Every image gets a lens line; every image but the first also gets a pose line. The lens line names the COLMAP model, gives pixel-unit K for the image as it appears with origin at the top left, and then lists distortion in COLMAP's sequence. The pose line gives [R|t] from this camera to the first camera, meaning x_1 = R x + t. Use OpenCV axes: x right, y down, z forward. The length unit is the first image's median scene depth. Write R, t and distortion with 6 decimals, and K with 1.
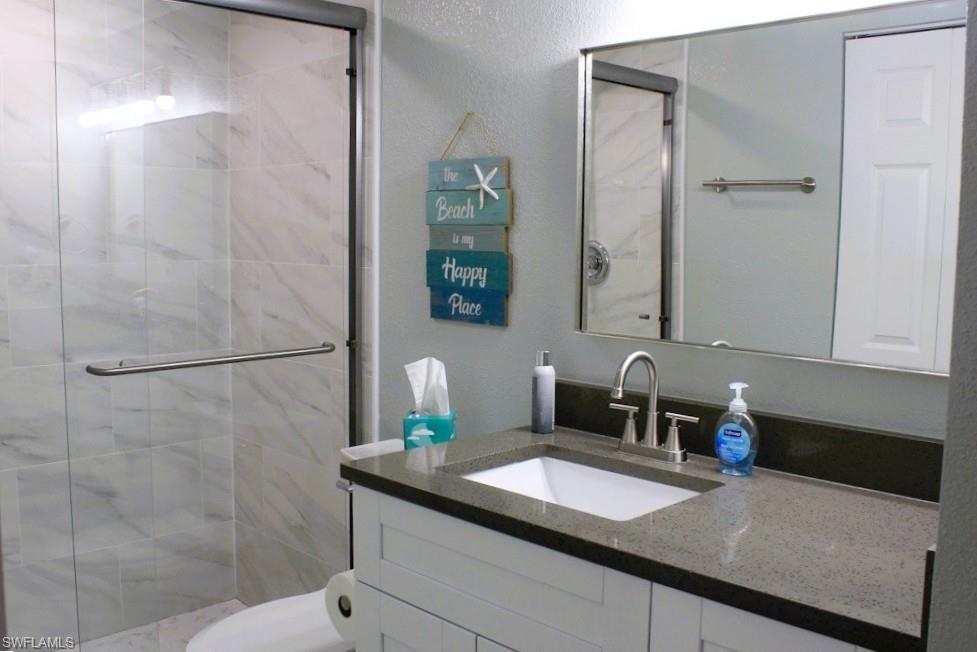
lens RADIAL K [[965.7, 0, 488.5], [0, 965.7, 326.0], [0, 0, 1]] dist [-0.208896, 0.224020]
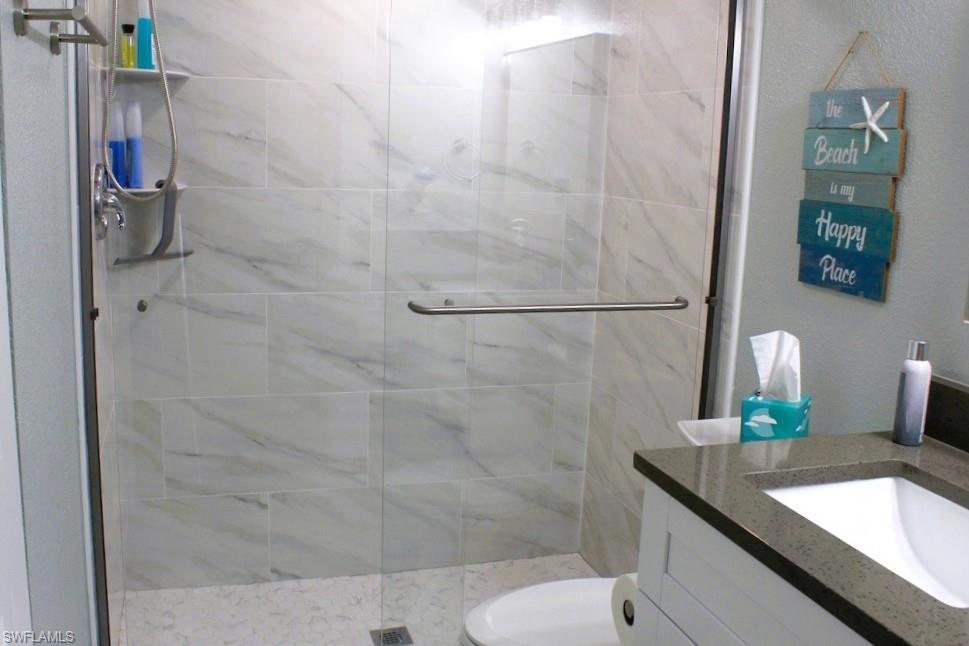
lens RADIAL K [[957.8, 0, 484.5], [0, 957.8, 323.0], [0, 0, 1]] dist [-0.208896, 0.224020]
pose [[0.886350, 0.106297, -0.450649, 0.070780], [-0.073445, 0.993245, 0.089829, -0.025999], [0.457154, -0.046521, 0.888170, 0.156757]]
